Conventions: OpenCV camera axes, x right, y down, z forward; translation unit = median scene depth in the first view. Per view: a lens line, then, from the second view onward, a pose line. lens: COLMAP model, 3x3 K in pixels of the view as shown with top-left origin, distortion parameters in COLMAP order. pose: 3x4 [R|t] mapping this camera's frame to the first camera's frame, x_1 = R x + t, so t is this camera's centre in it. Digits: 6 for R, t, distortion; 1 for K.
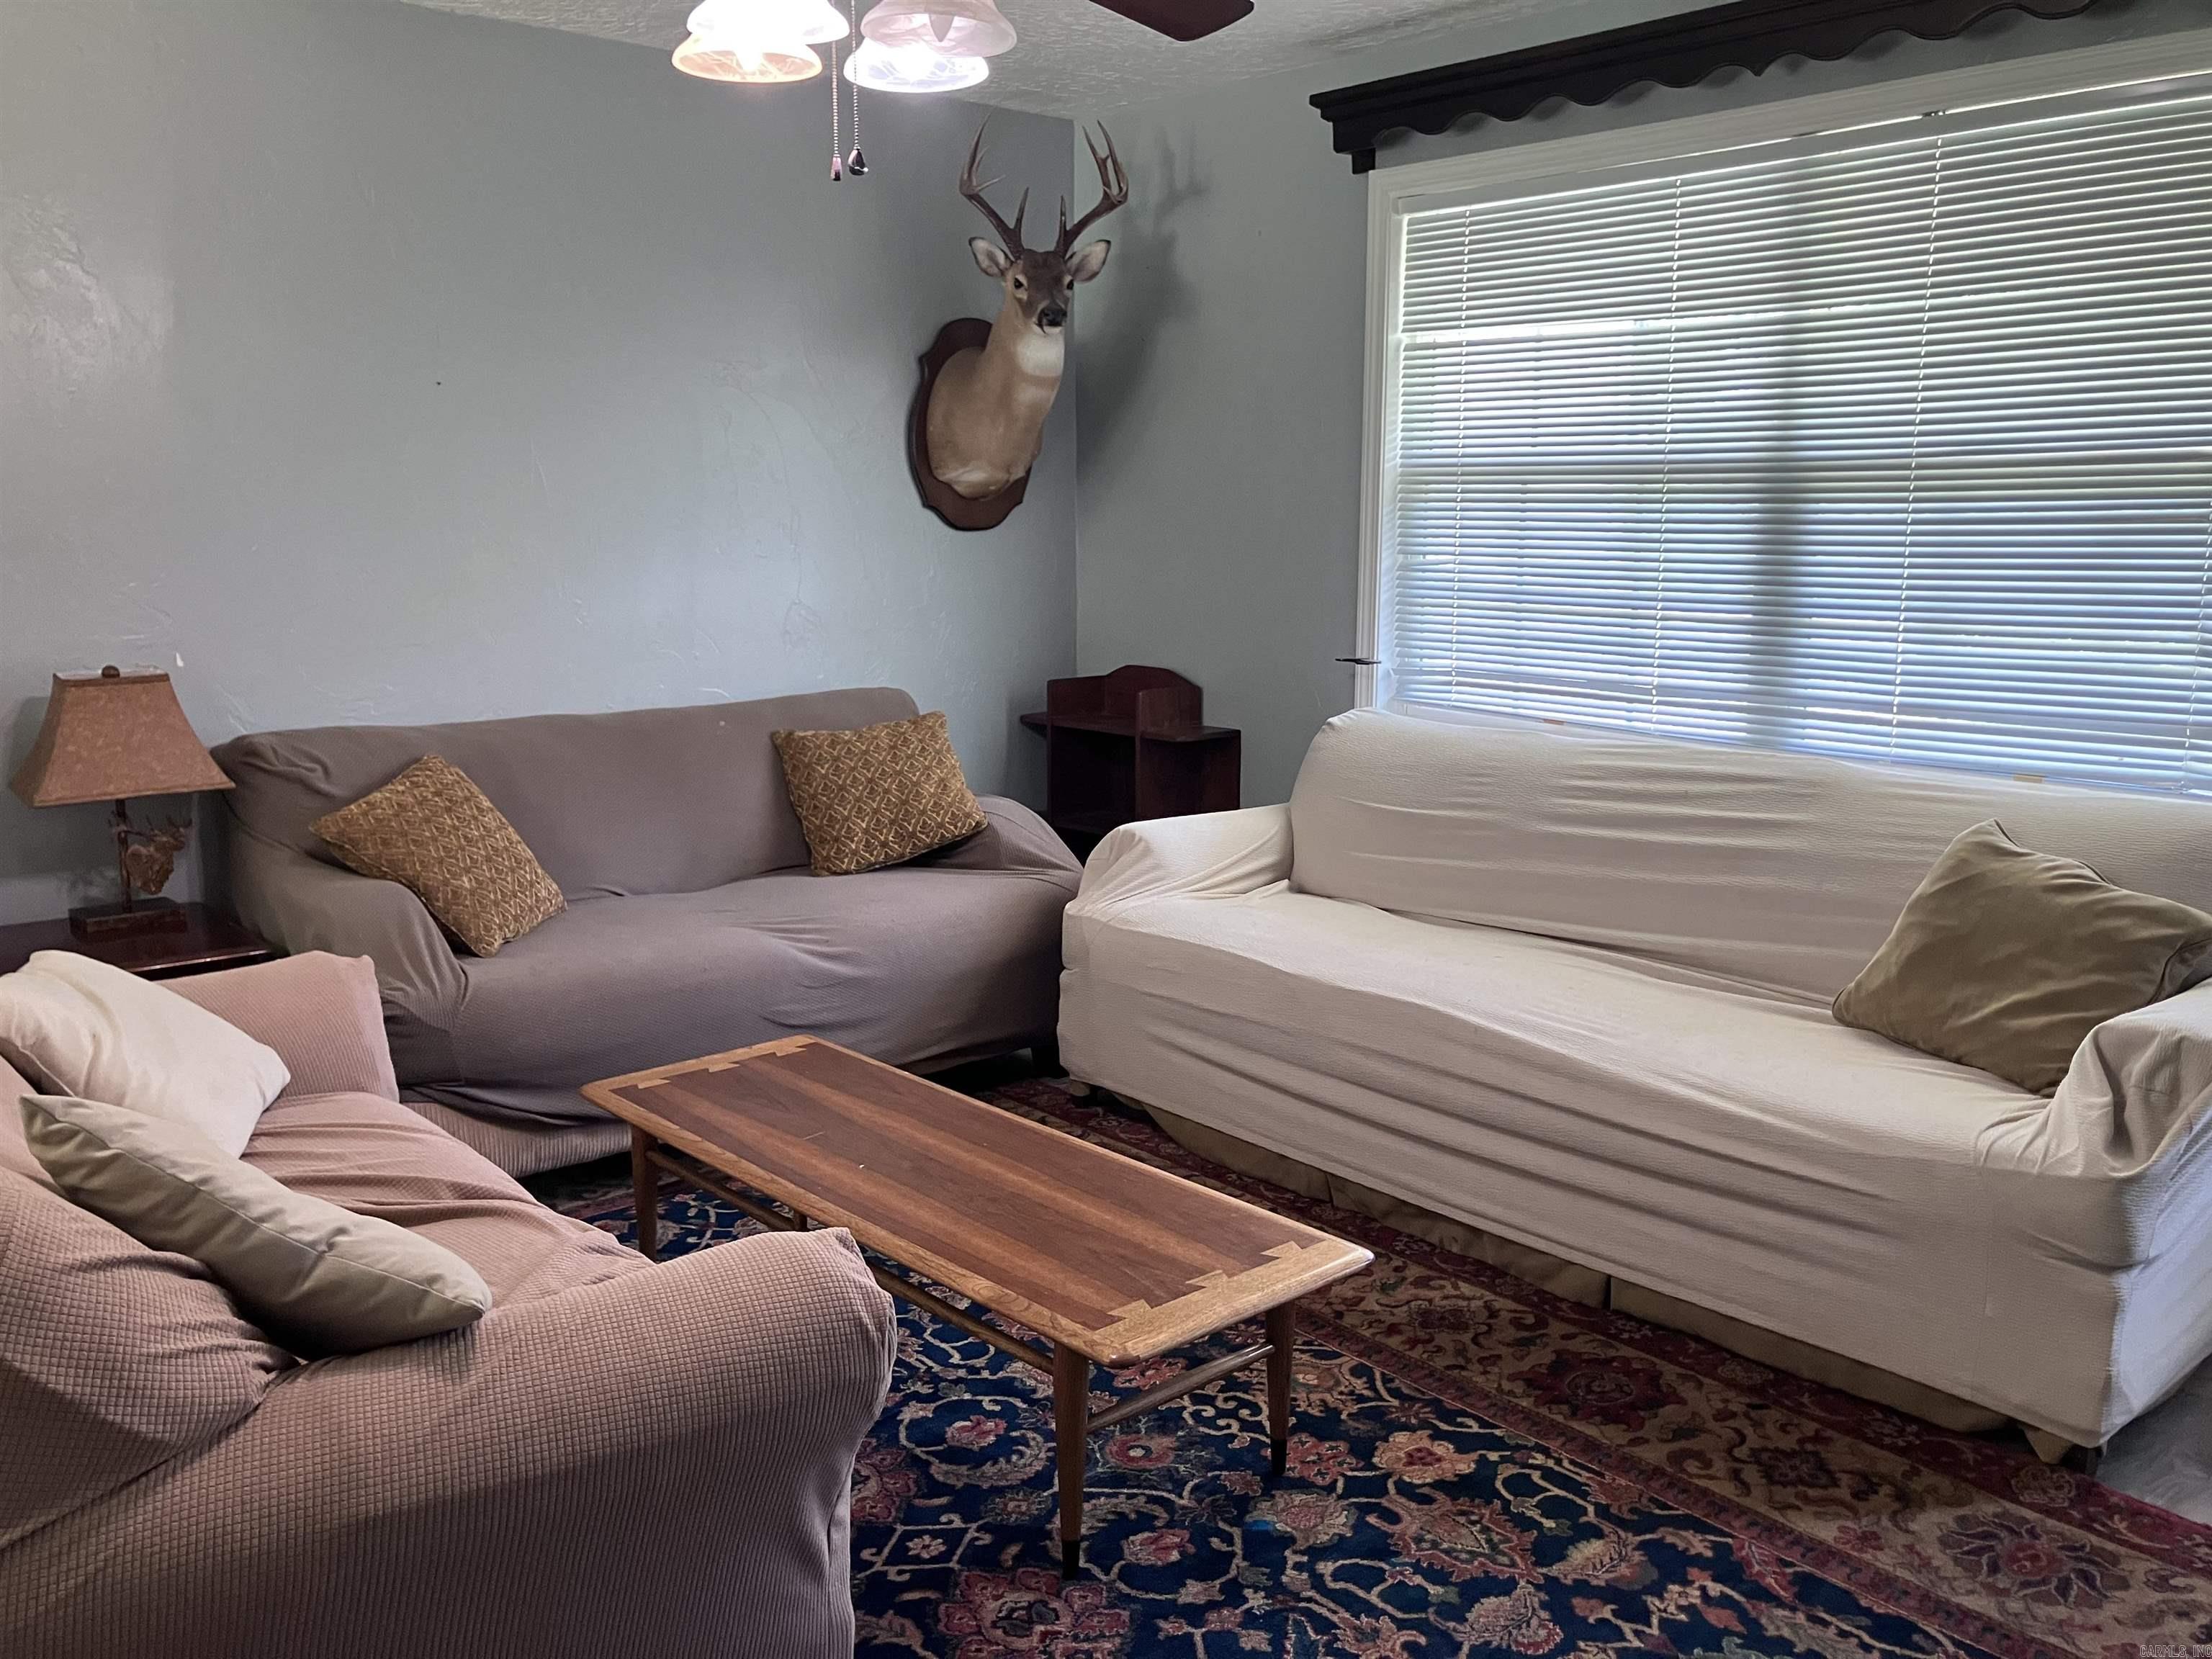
lens RADIAL K [[1832.3, 0, 1092.8], [0, 1832.3, 837.5], [0, 0, 1]] dist [0.009789, 0.006672]
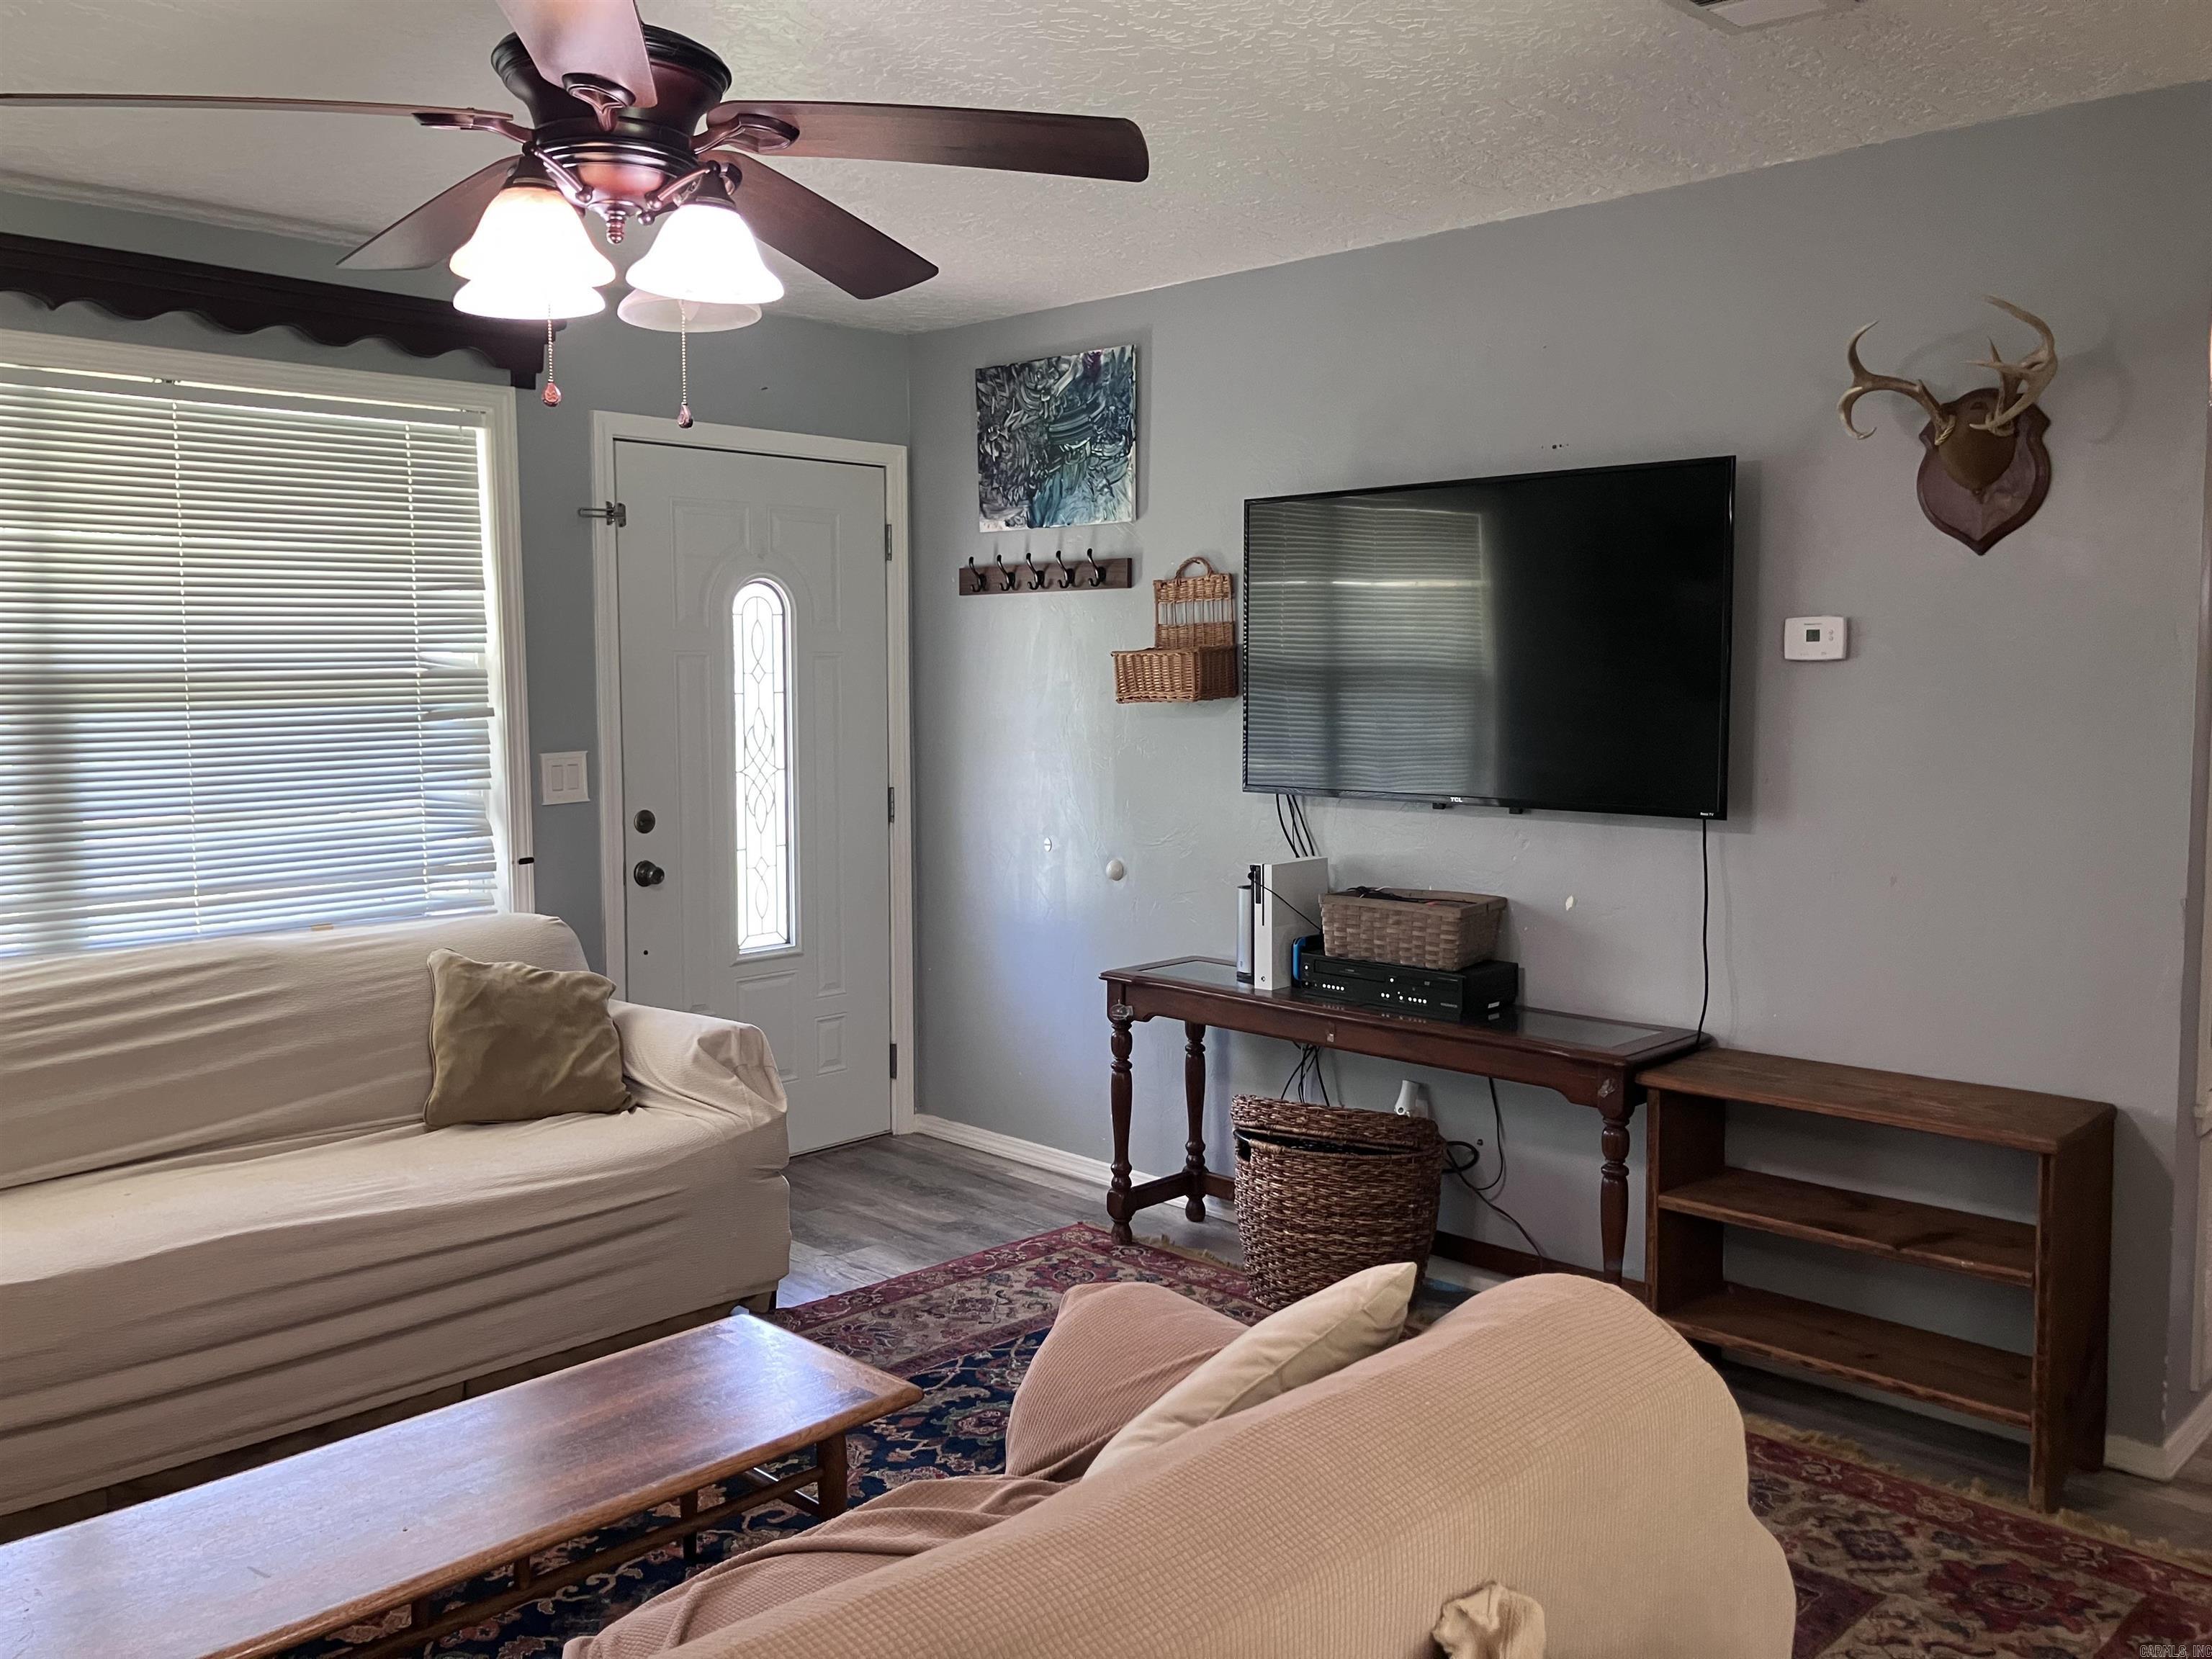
lens RADIAL K [[1832.3, 0, 1093.4], [0, 1832.3, 824.9], [0, 0, 1]] dist [0.009789, 0.006672]
pose [[-0.075759, -0.080824, 0.993845, -0.738925], [0.185517, 0.978164, 0.093691, -0.116691], [-0.979716, 0.191473, -0.059111, 0.534652]]
